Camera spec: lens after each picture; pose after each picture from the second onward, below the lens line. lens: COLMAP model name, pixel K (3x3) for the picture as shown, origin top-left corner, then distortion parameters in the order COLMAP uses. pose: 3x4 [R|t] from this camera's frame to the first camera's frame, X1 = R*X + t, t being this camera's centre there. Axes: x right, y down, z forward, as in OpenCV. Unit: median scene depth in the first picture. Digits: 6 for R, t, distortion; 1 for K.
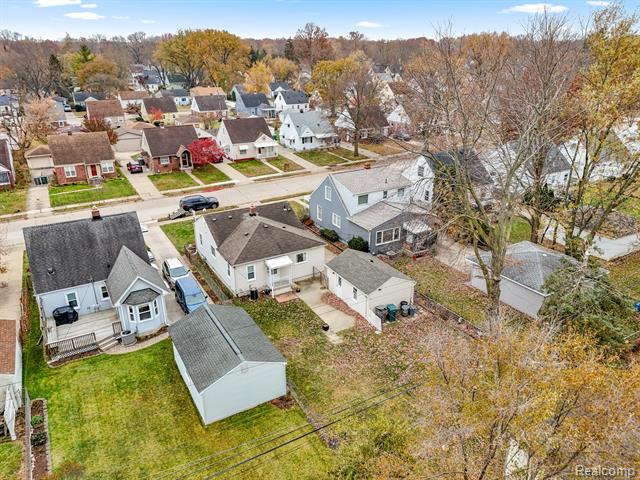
lens RADIAL K [[468.8, 0, 320.0], [0, 468.8, 240.0], [0, 0, 1]] dist [0.078620, -0.075931]
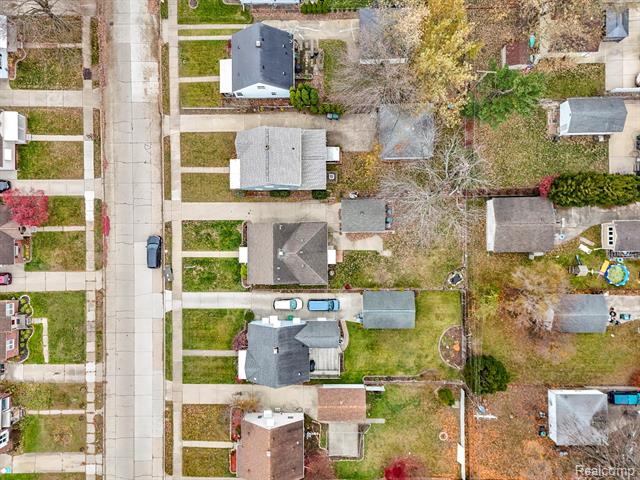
lens RADIAL K [[468.8, 0, 320.0], [0, 468.8, 240.0], [0, 0, 1]] dist [0.078620, -0.075931]
pose [[0.494433, -0.869209, -0.003449, -0.041307], [0.350793, 0.195909, 0.915731, -1.350408], [-0.795286, -0.453978, 0.401777, 0.329318]]
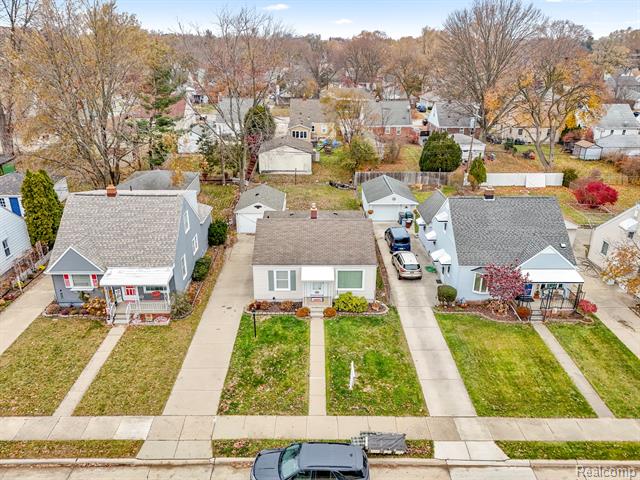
lens RADIAL K [[468.8, 0, 320.0], [0, 468.8, 240.0], [0, 0, 1]] dist [0.078620, -0.075931]
pose [[-0.875779, -0.187842, 0.444665, -0.517317], [0.177995, 0.730600, 0.659198, -0.554587], [-0.448697, 0.656460, -0.606409, 1.498107]]
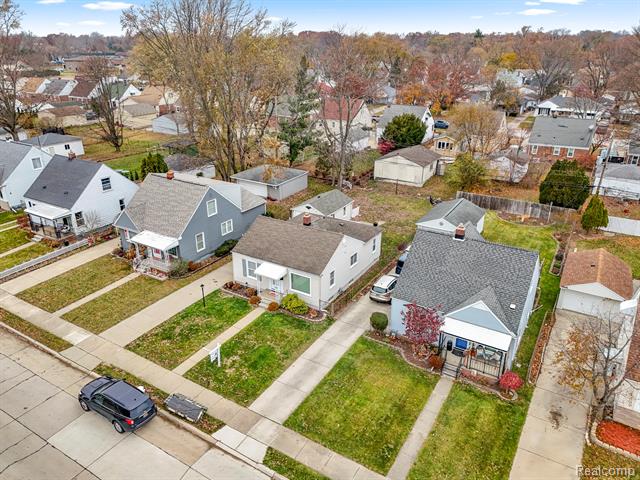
lens RADIAL K [[468.8, 0, 320.0], [0, 468.8, 240.0], [0, 0, 1]] dist [0.078620, -0.075931]
pose [[-0.481987, -0.339269, 0.807827, -0.885838], [0.330765, 0.783312, 0.526324, -0.490962], [-0.811346, 0.520882, -0.265328, 1.222252]]
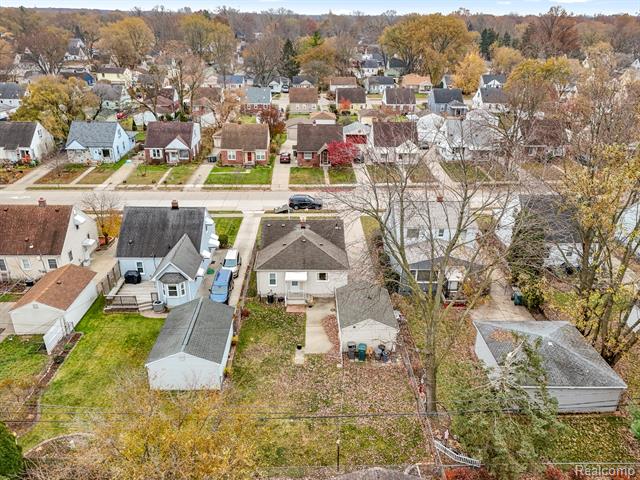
lens RADIAL K [[488.1, 0, 320.0], [0, 488.1, 240.0], [0, 0, 1]] dist [0.078846, -0.082566]
pose [[0.877775, 0.211814, -0.429704, 0.383966], [-0.197744, 0.977167, 0.077734, -0.119850], [0.436357, 0.016739, 0.899618, -0.007829]]
